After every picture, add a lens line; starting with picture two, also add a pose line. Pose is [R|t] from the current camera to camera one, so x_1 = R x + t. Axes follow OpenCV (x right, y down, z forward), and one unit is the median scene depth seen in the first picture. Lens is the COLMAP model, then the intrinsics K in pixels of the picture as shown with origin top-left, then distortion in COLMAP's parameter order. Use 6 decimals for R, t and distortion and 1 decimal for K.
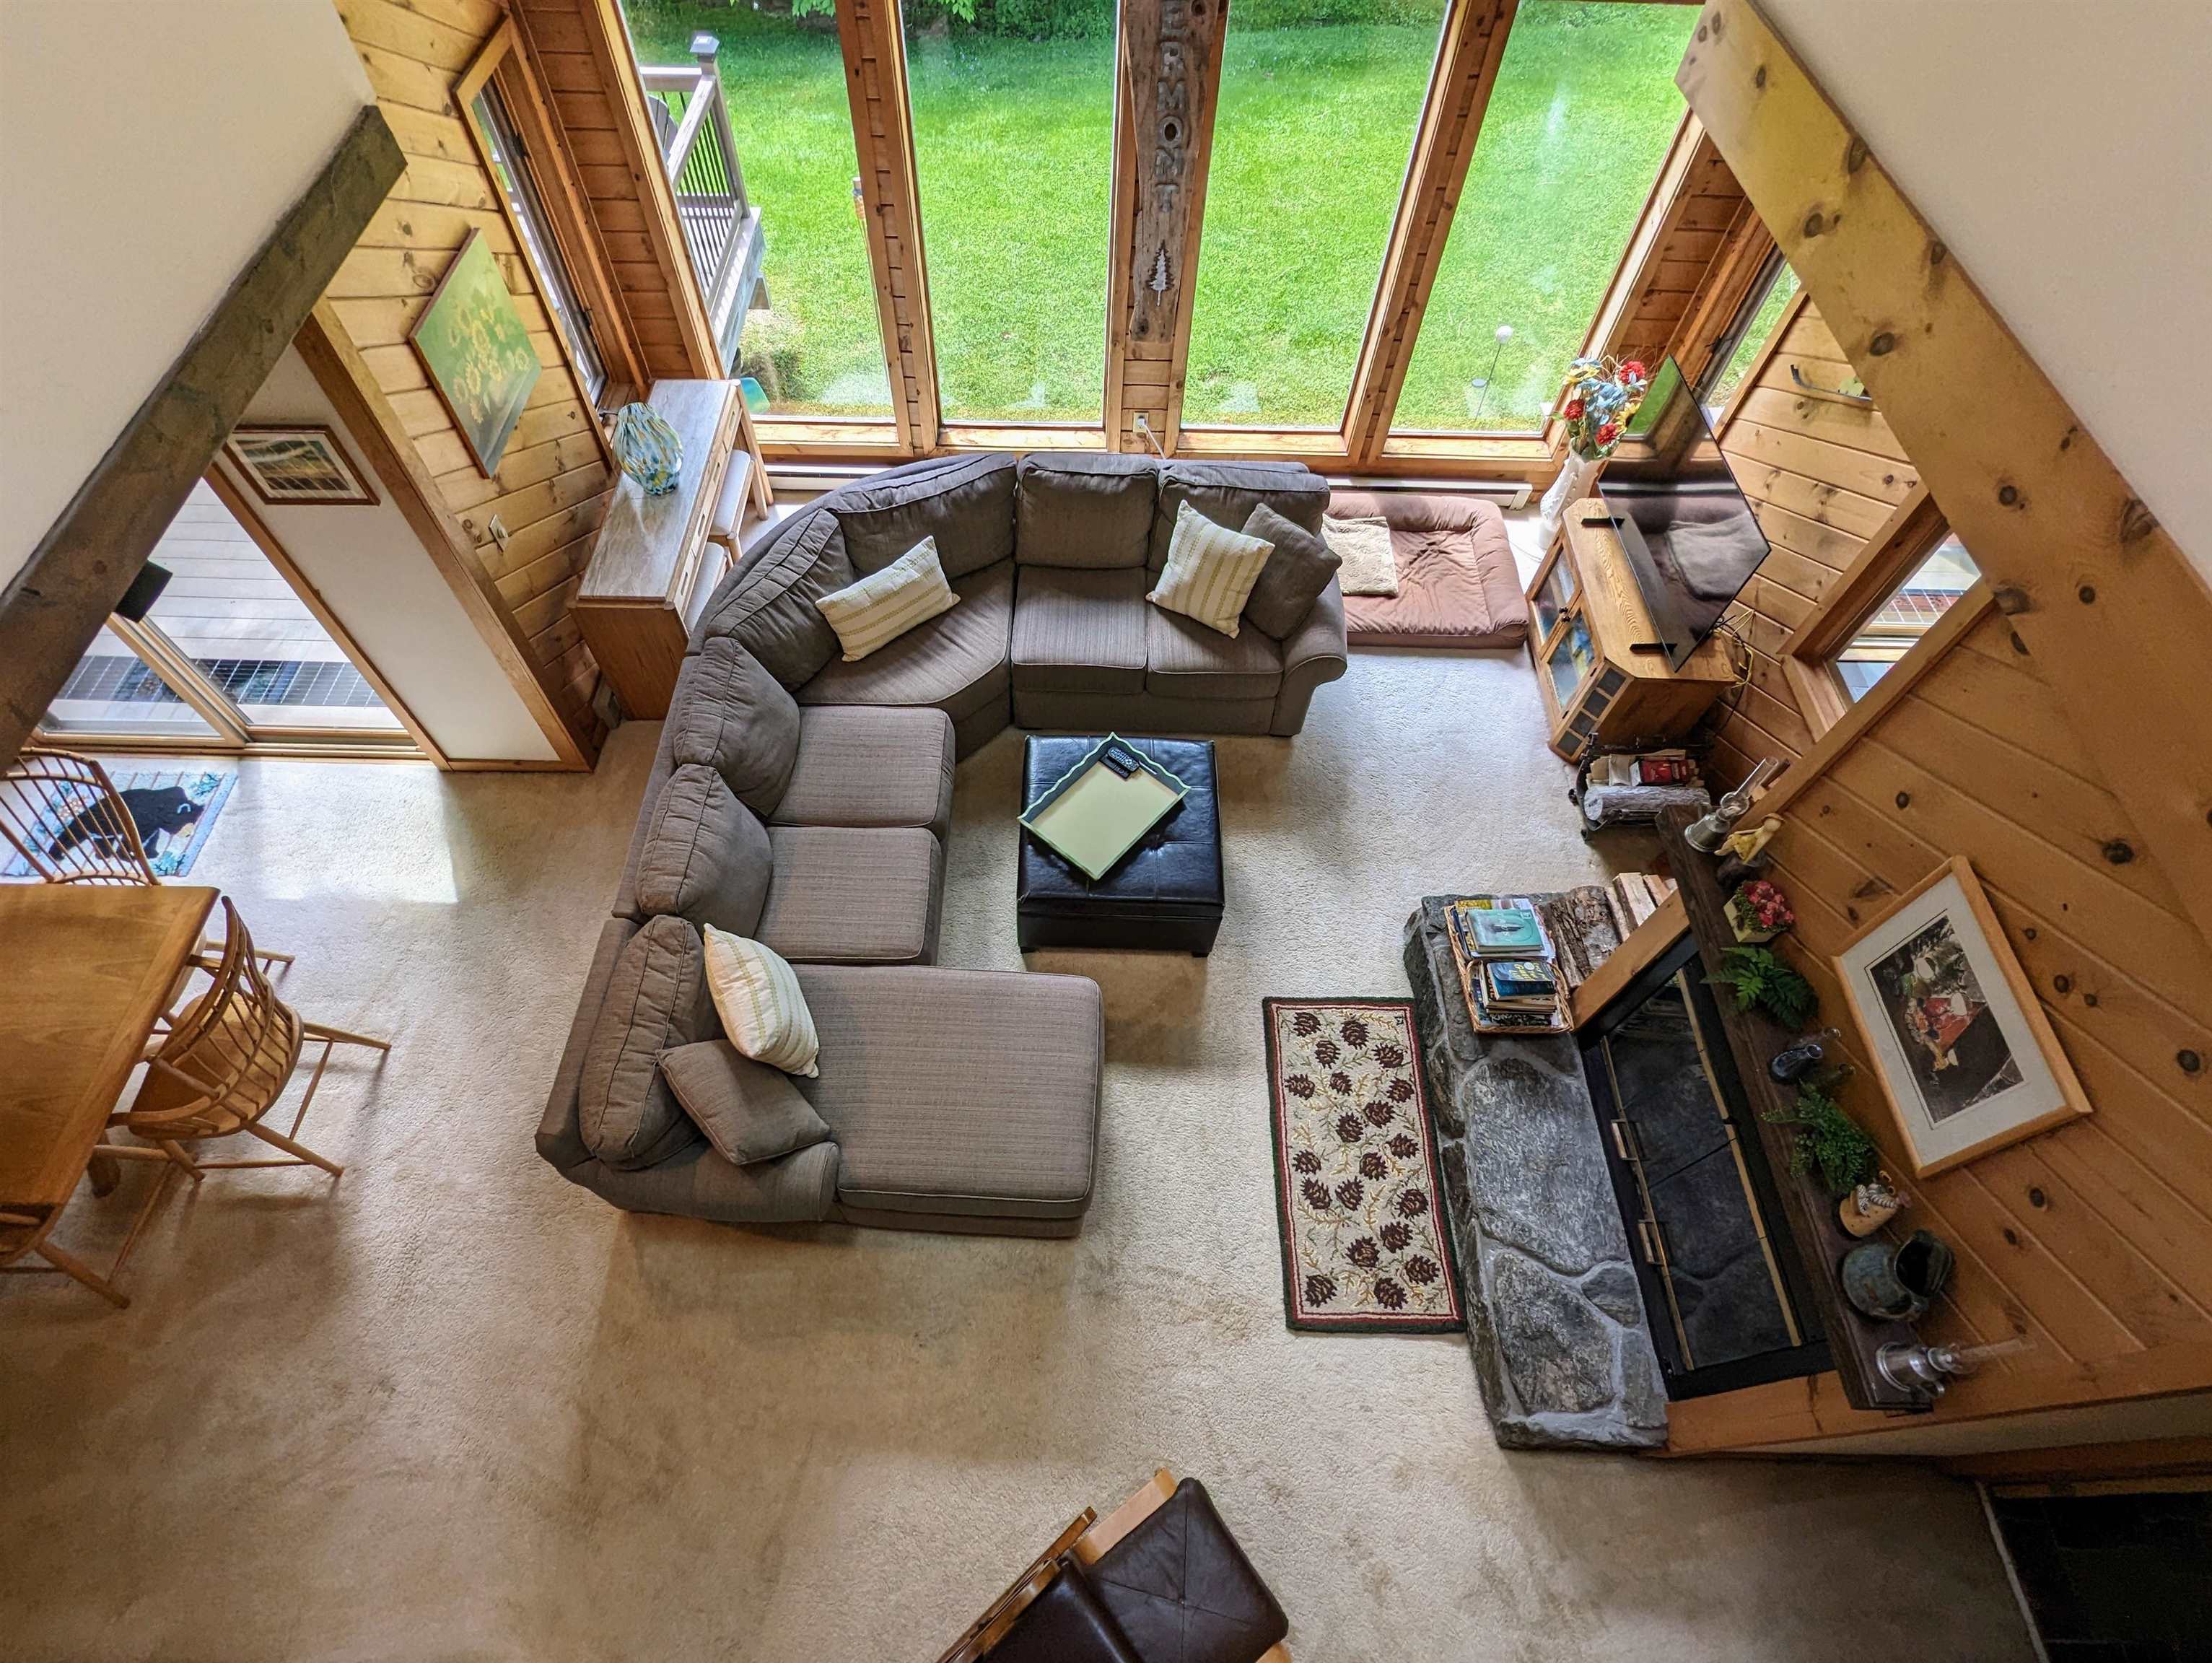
lens RADIAL K [[1072.0, 0, 1085.0], [0, 1072.0, 851.2], [0, 0, 1]] dist [0.005500, 0.000695]
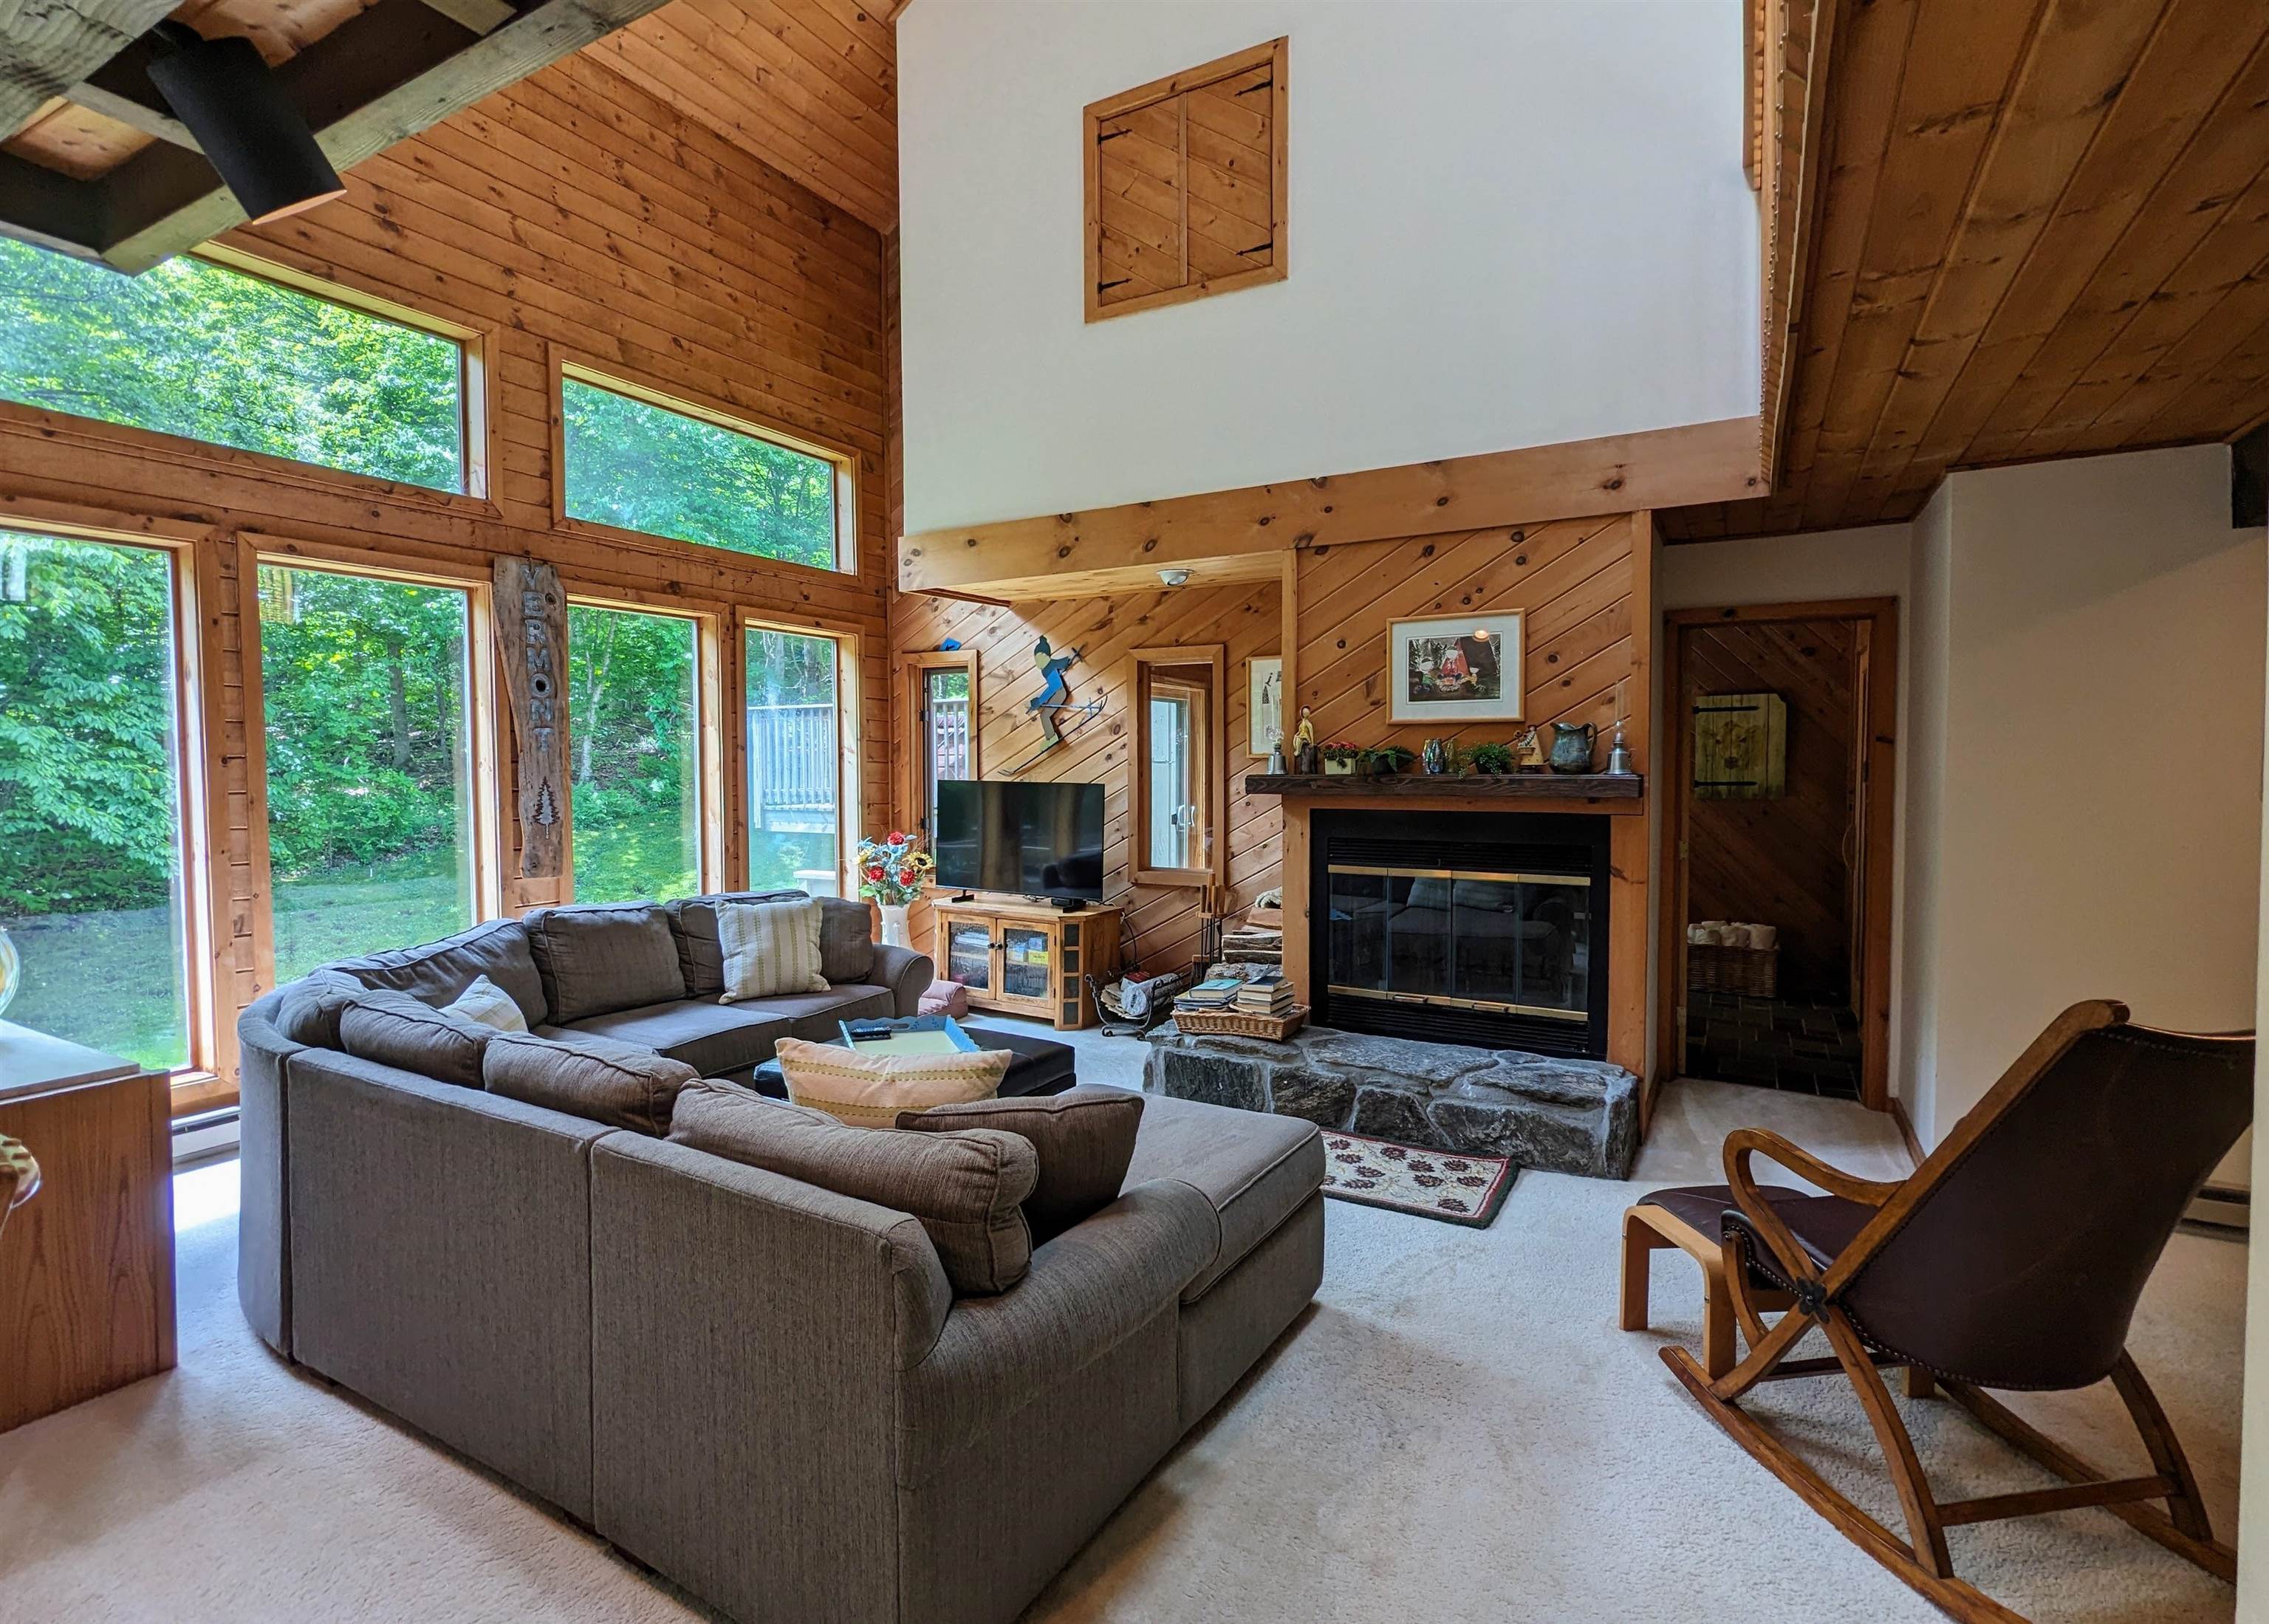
lens RADIAL K [[1093.4, 0, 1105.8], [0, 1093.4, 801.0], [0, 0, 1]] dist [0.008634, -0.004988]
pose [[0.496234, -0.055015, 0.866444, -0.728149], [0.741456, 0.546040, -0.389979, 0.349520], [-0.451658, 0.835951, 0.311754, 0.516225]]
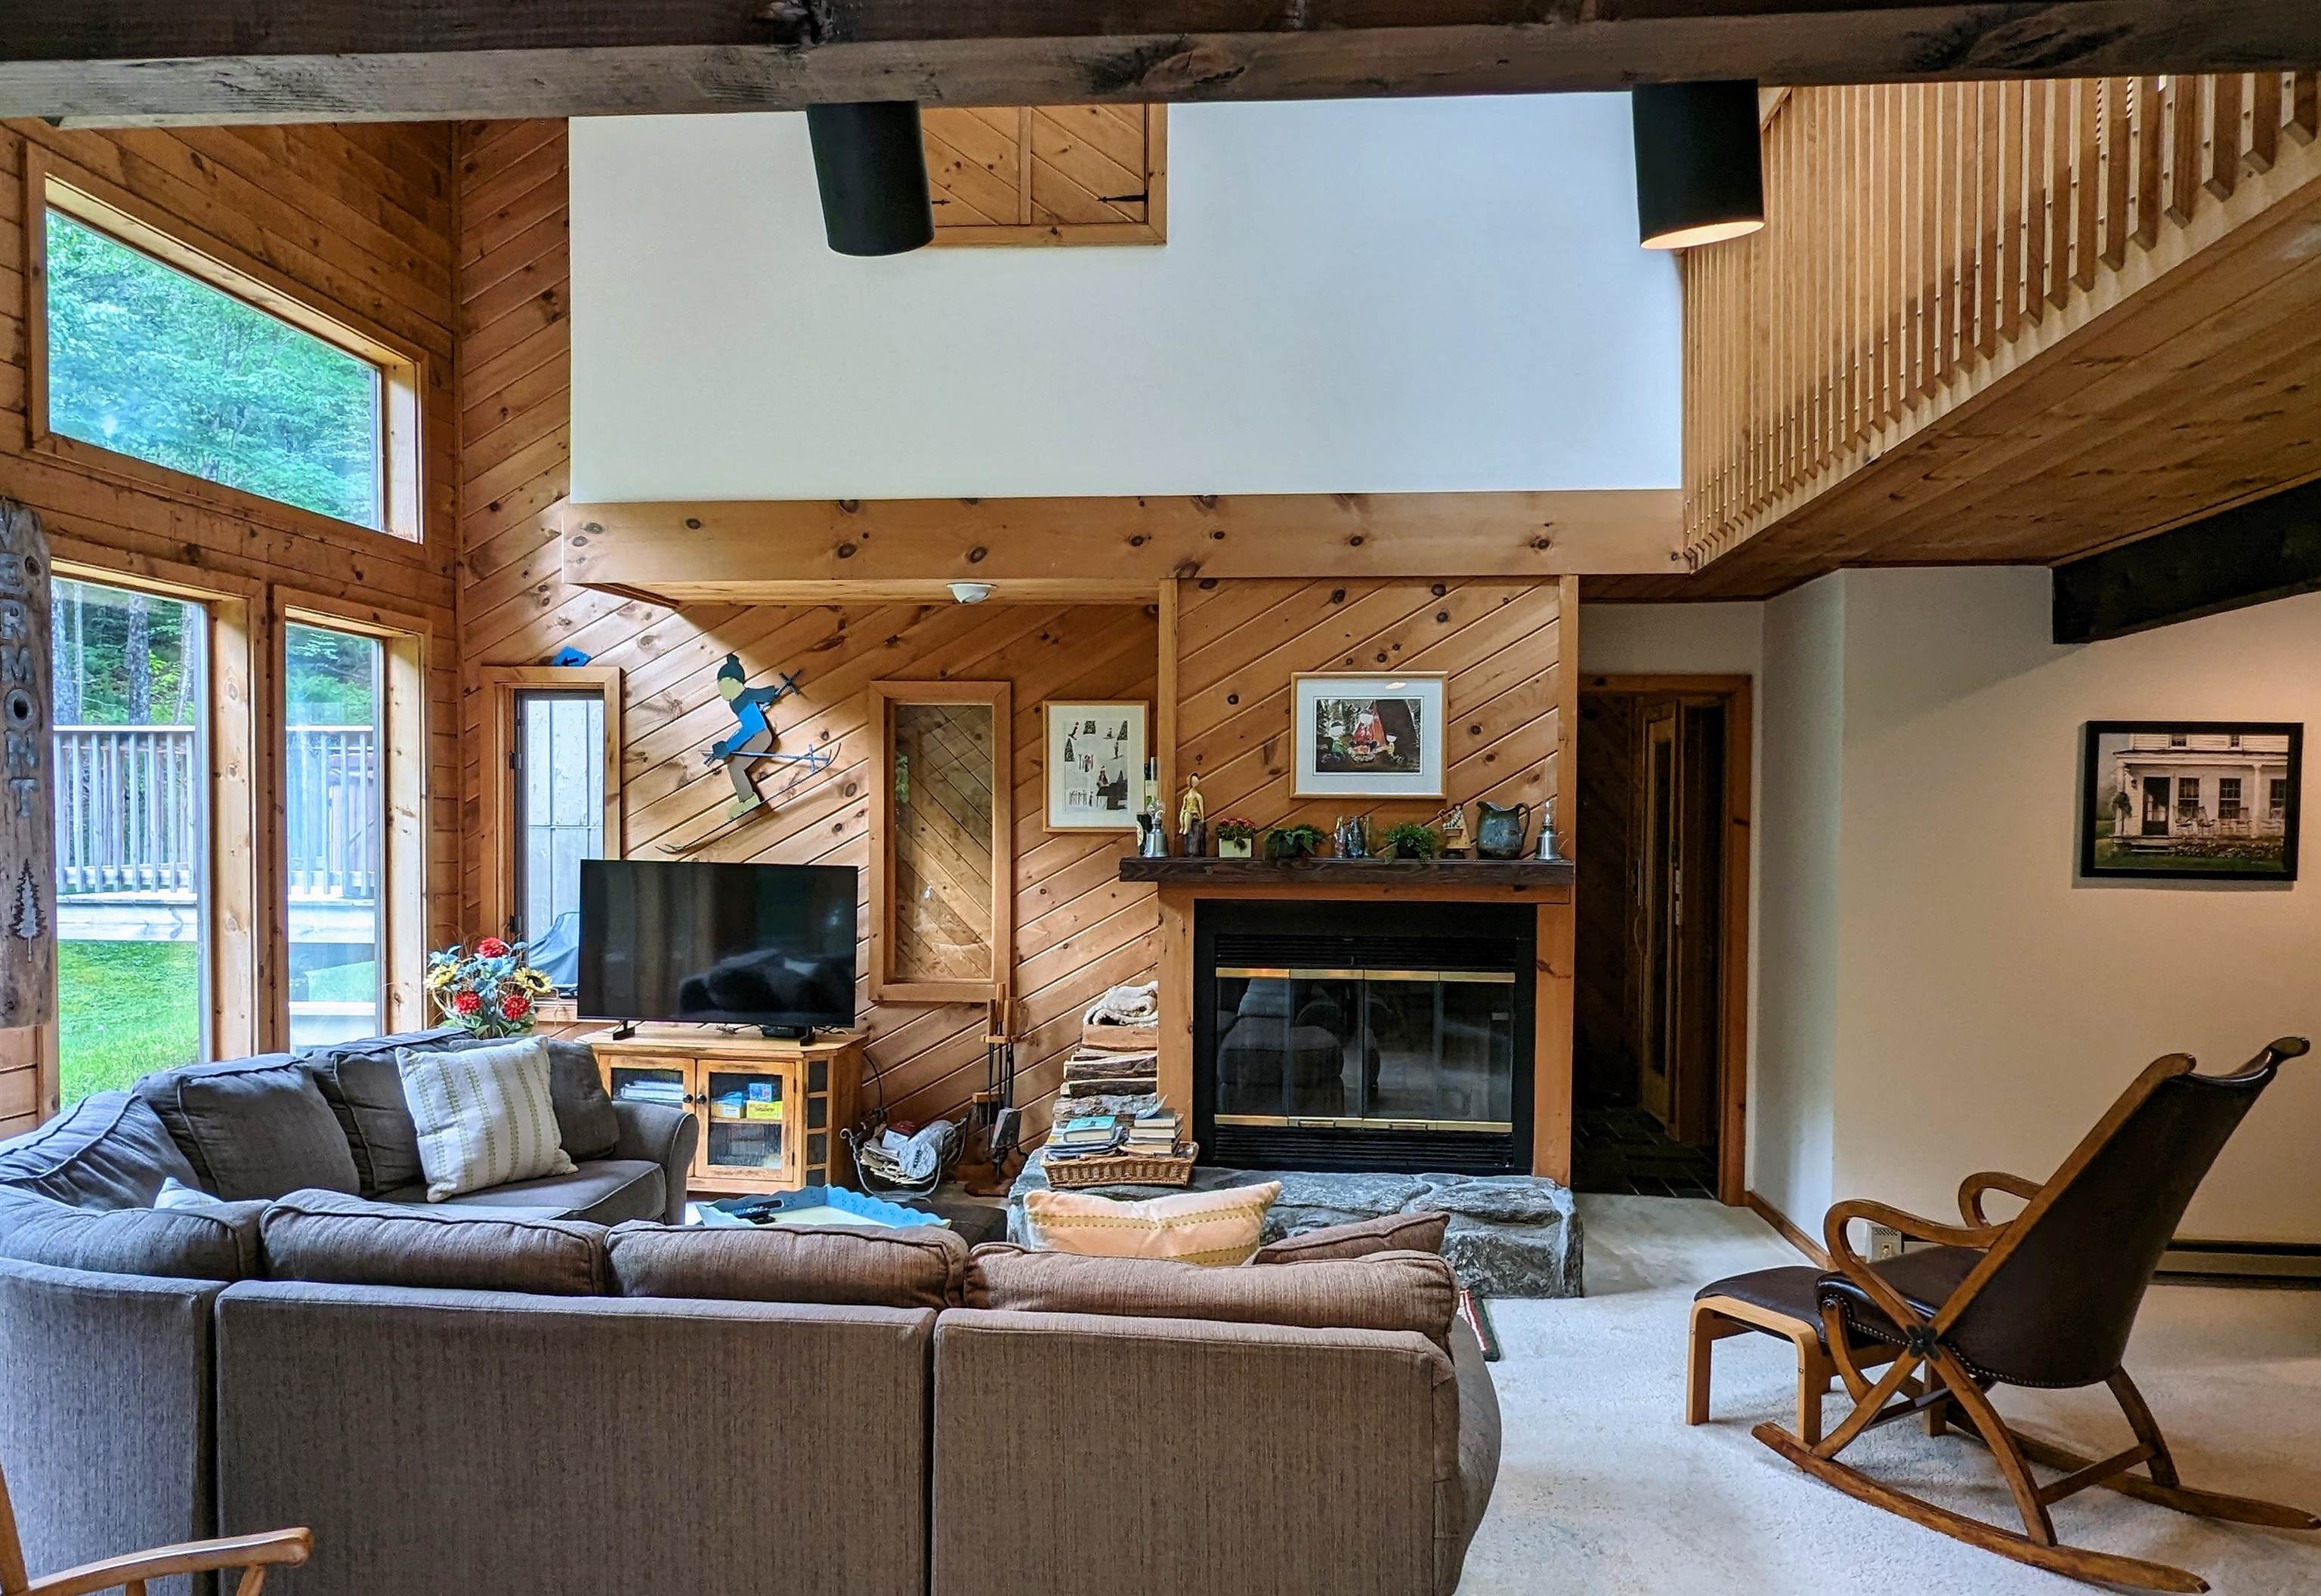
lens RADIAL K [[1618.7, 0, 1157.4], [0, 1618.7, 865.7], [0, 0, 1]] dist [0.013672, -0.016295]
pose [[0.084326, -0.050982, 0.995133, -1.027321], [0.839291, 0.541951, -0.043355, 0.059902], [-0.537103, 0.838862, 0.088490, 0.666633]]
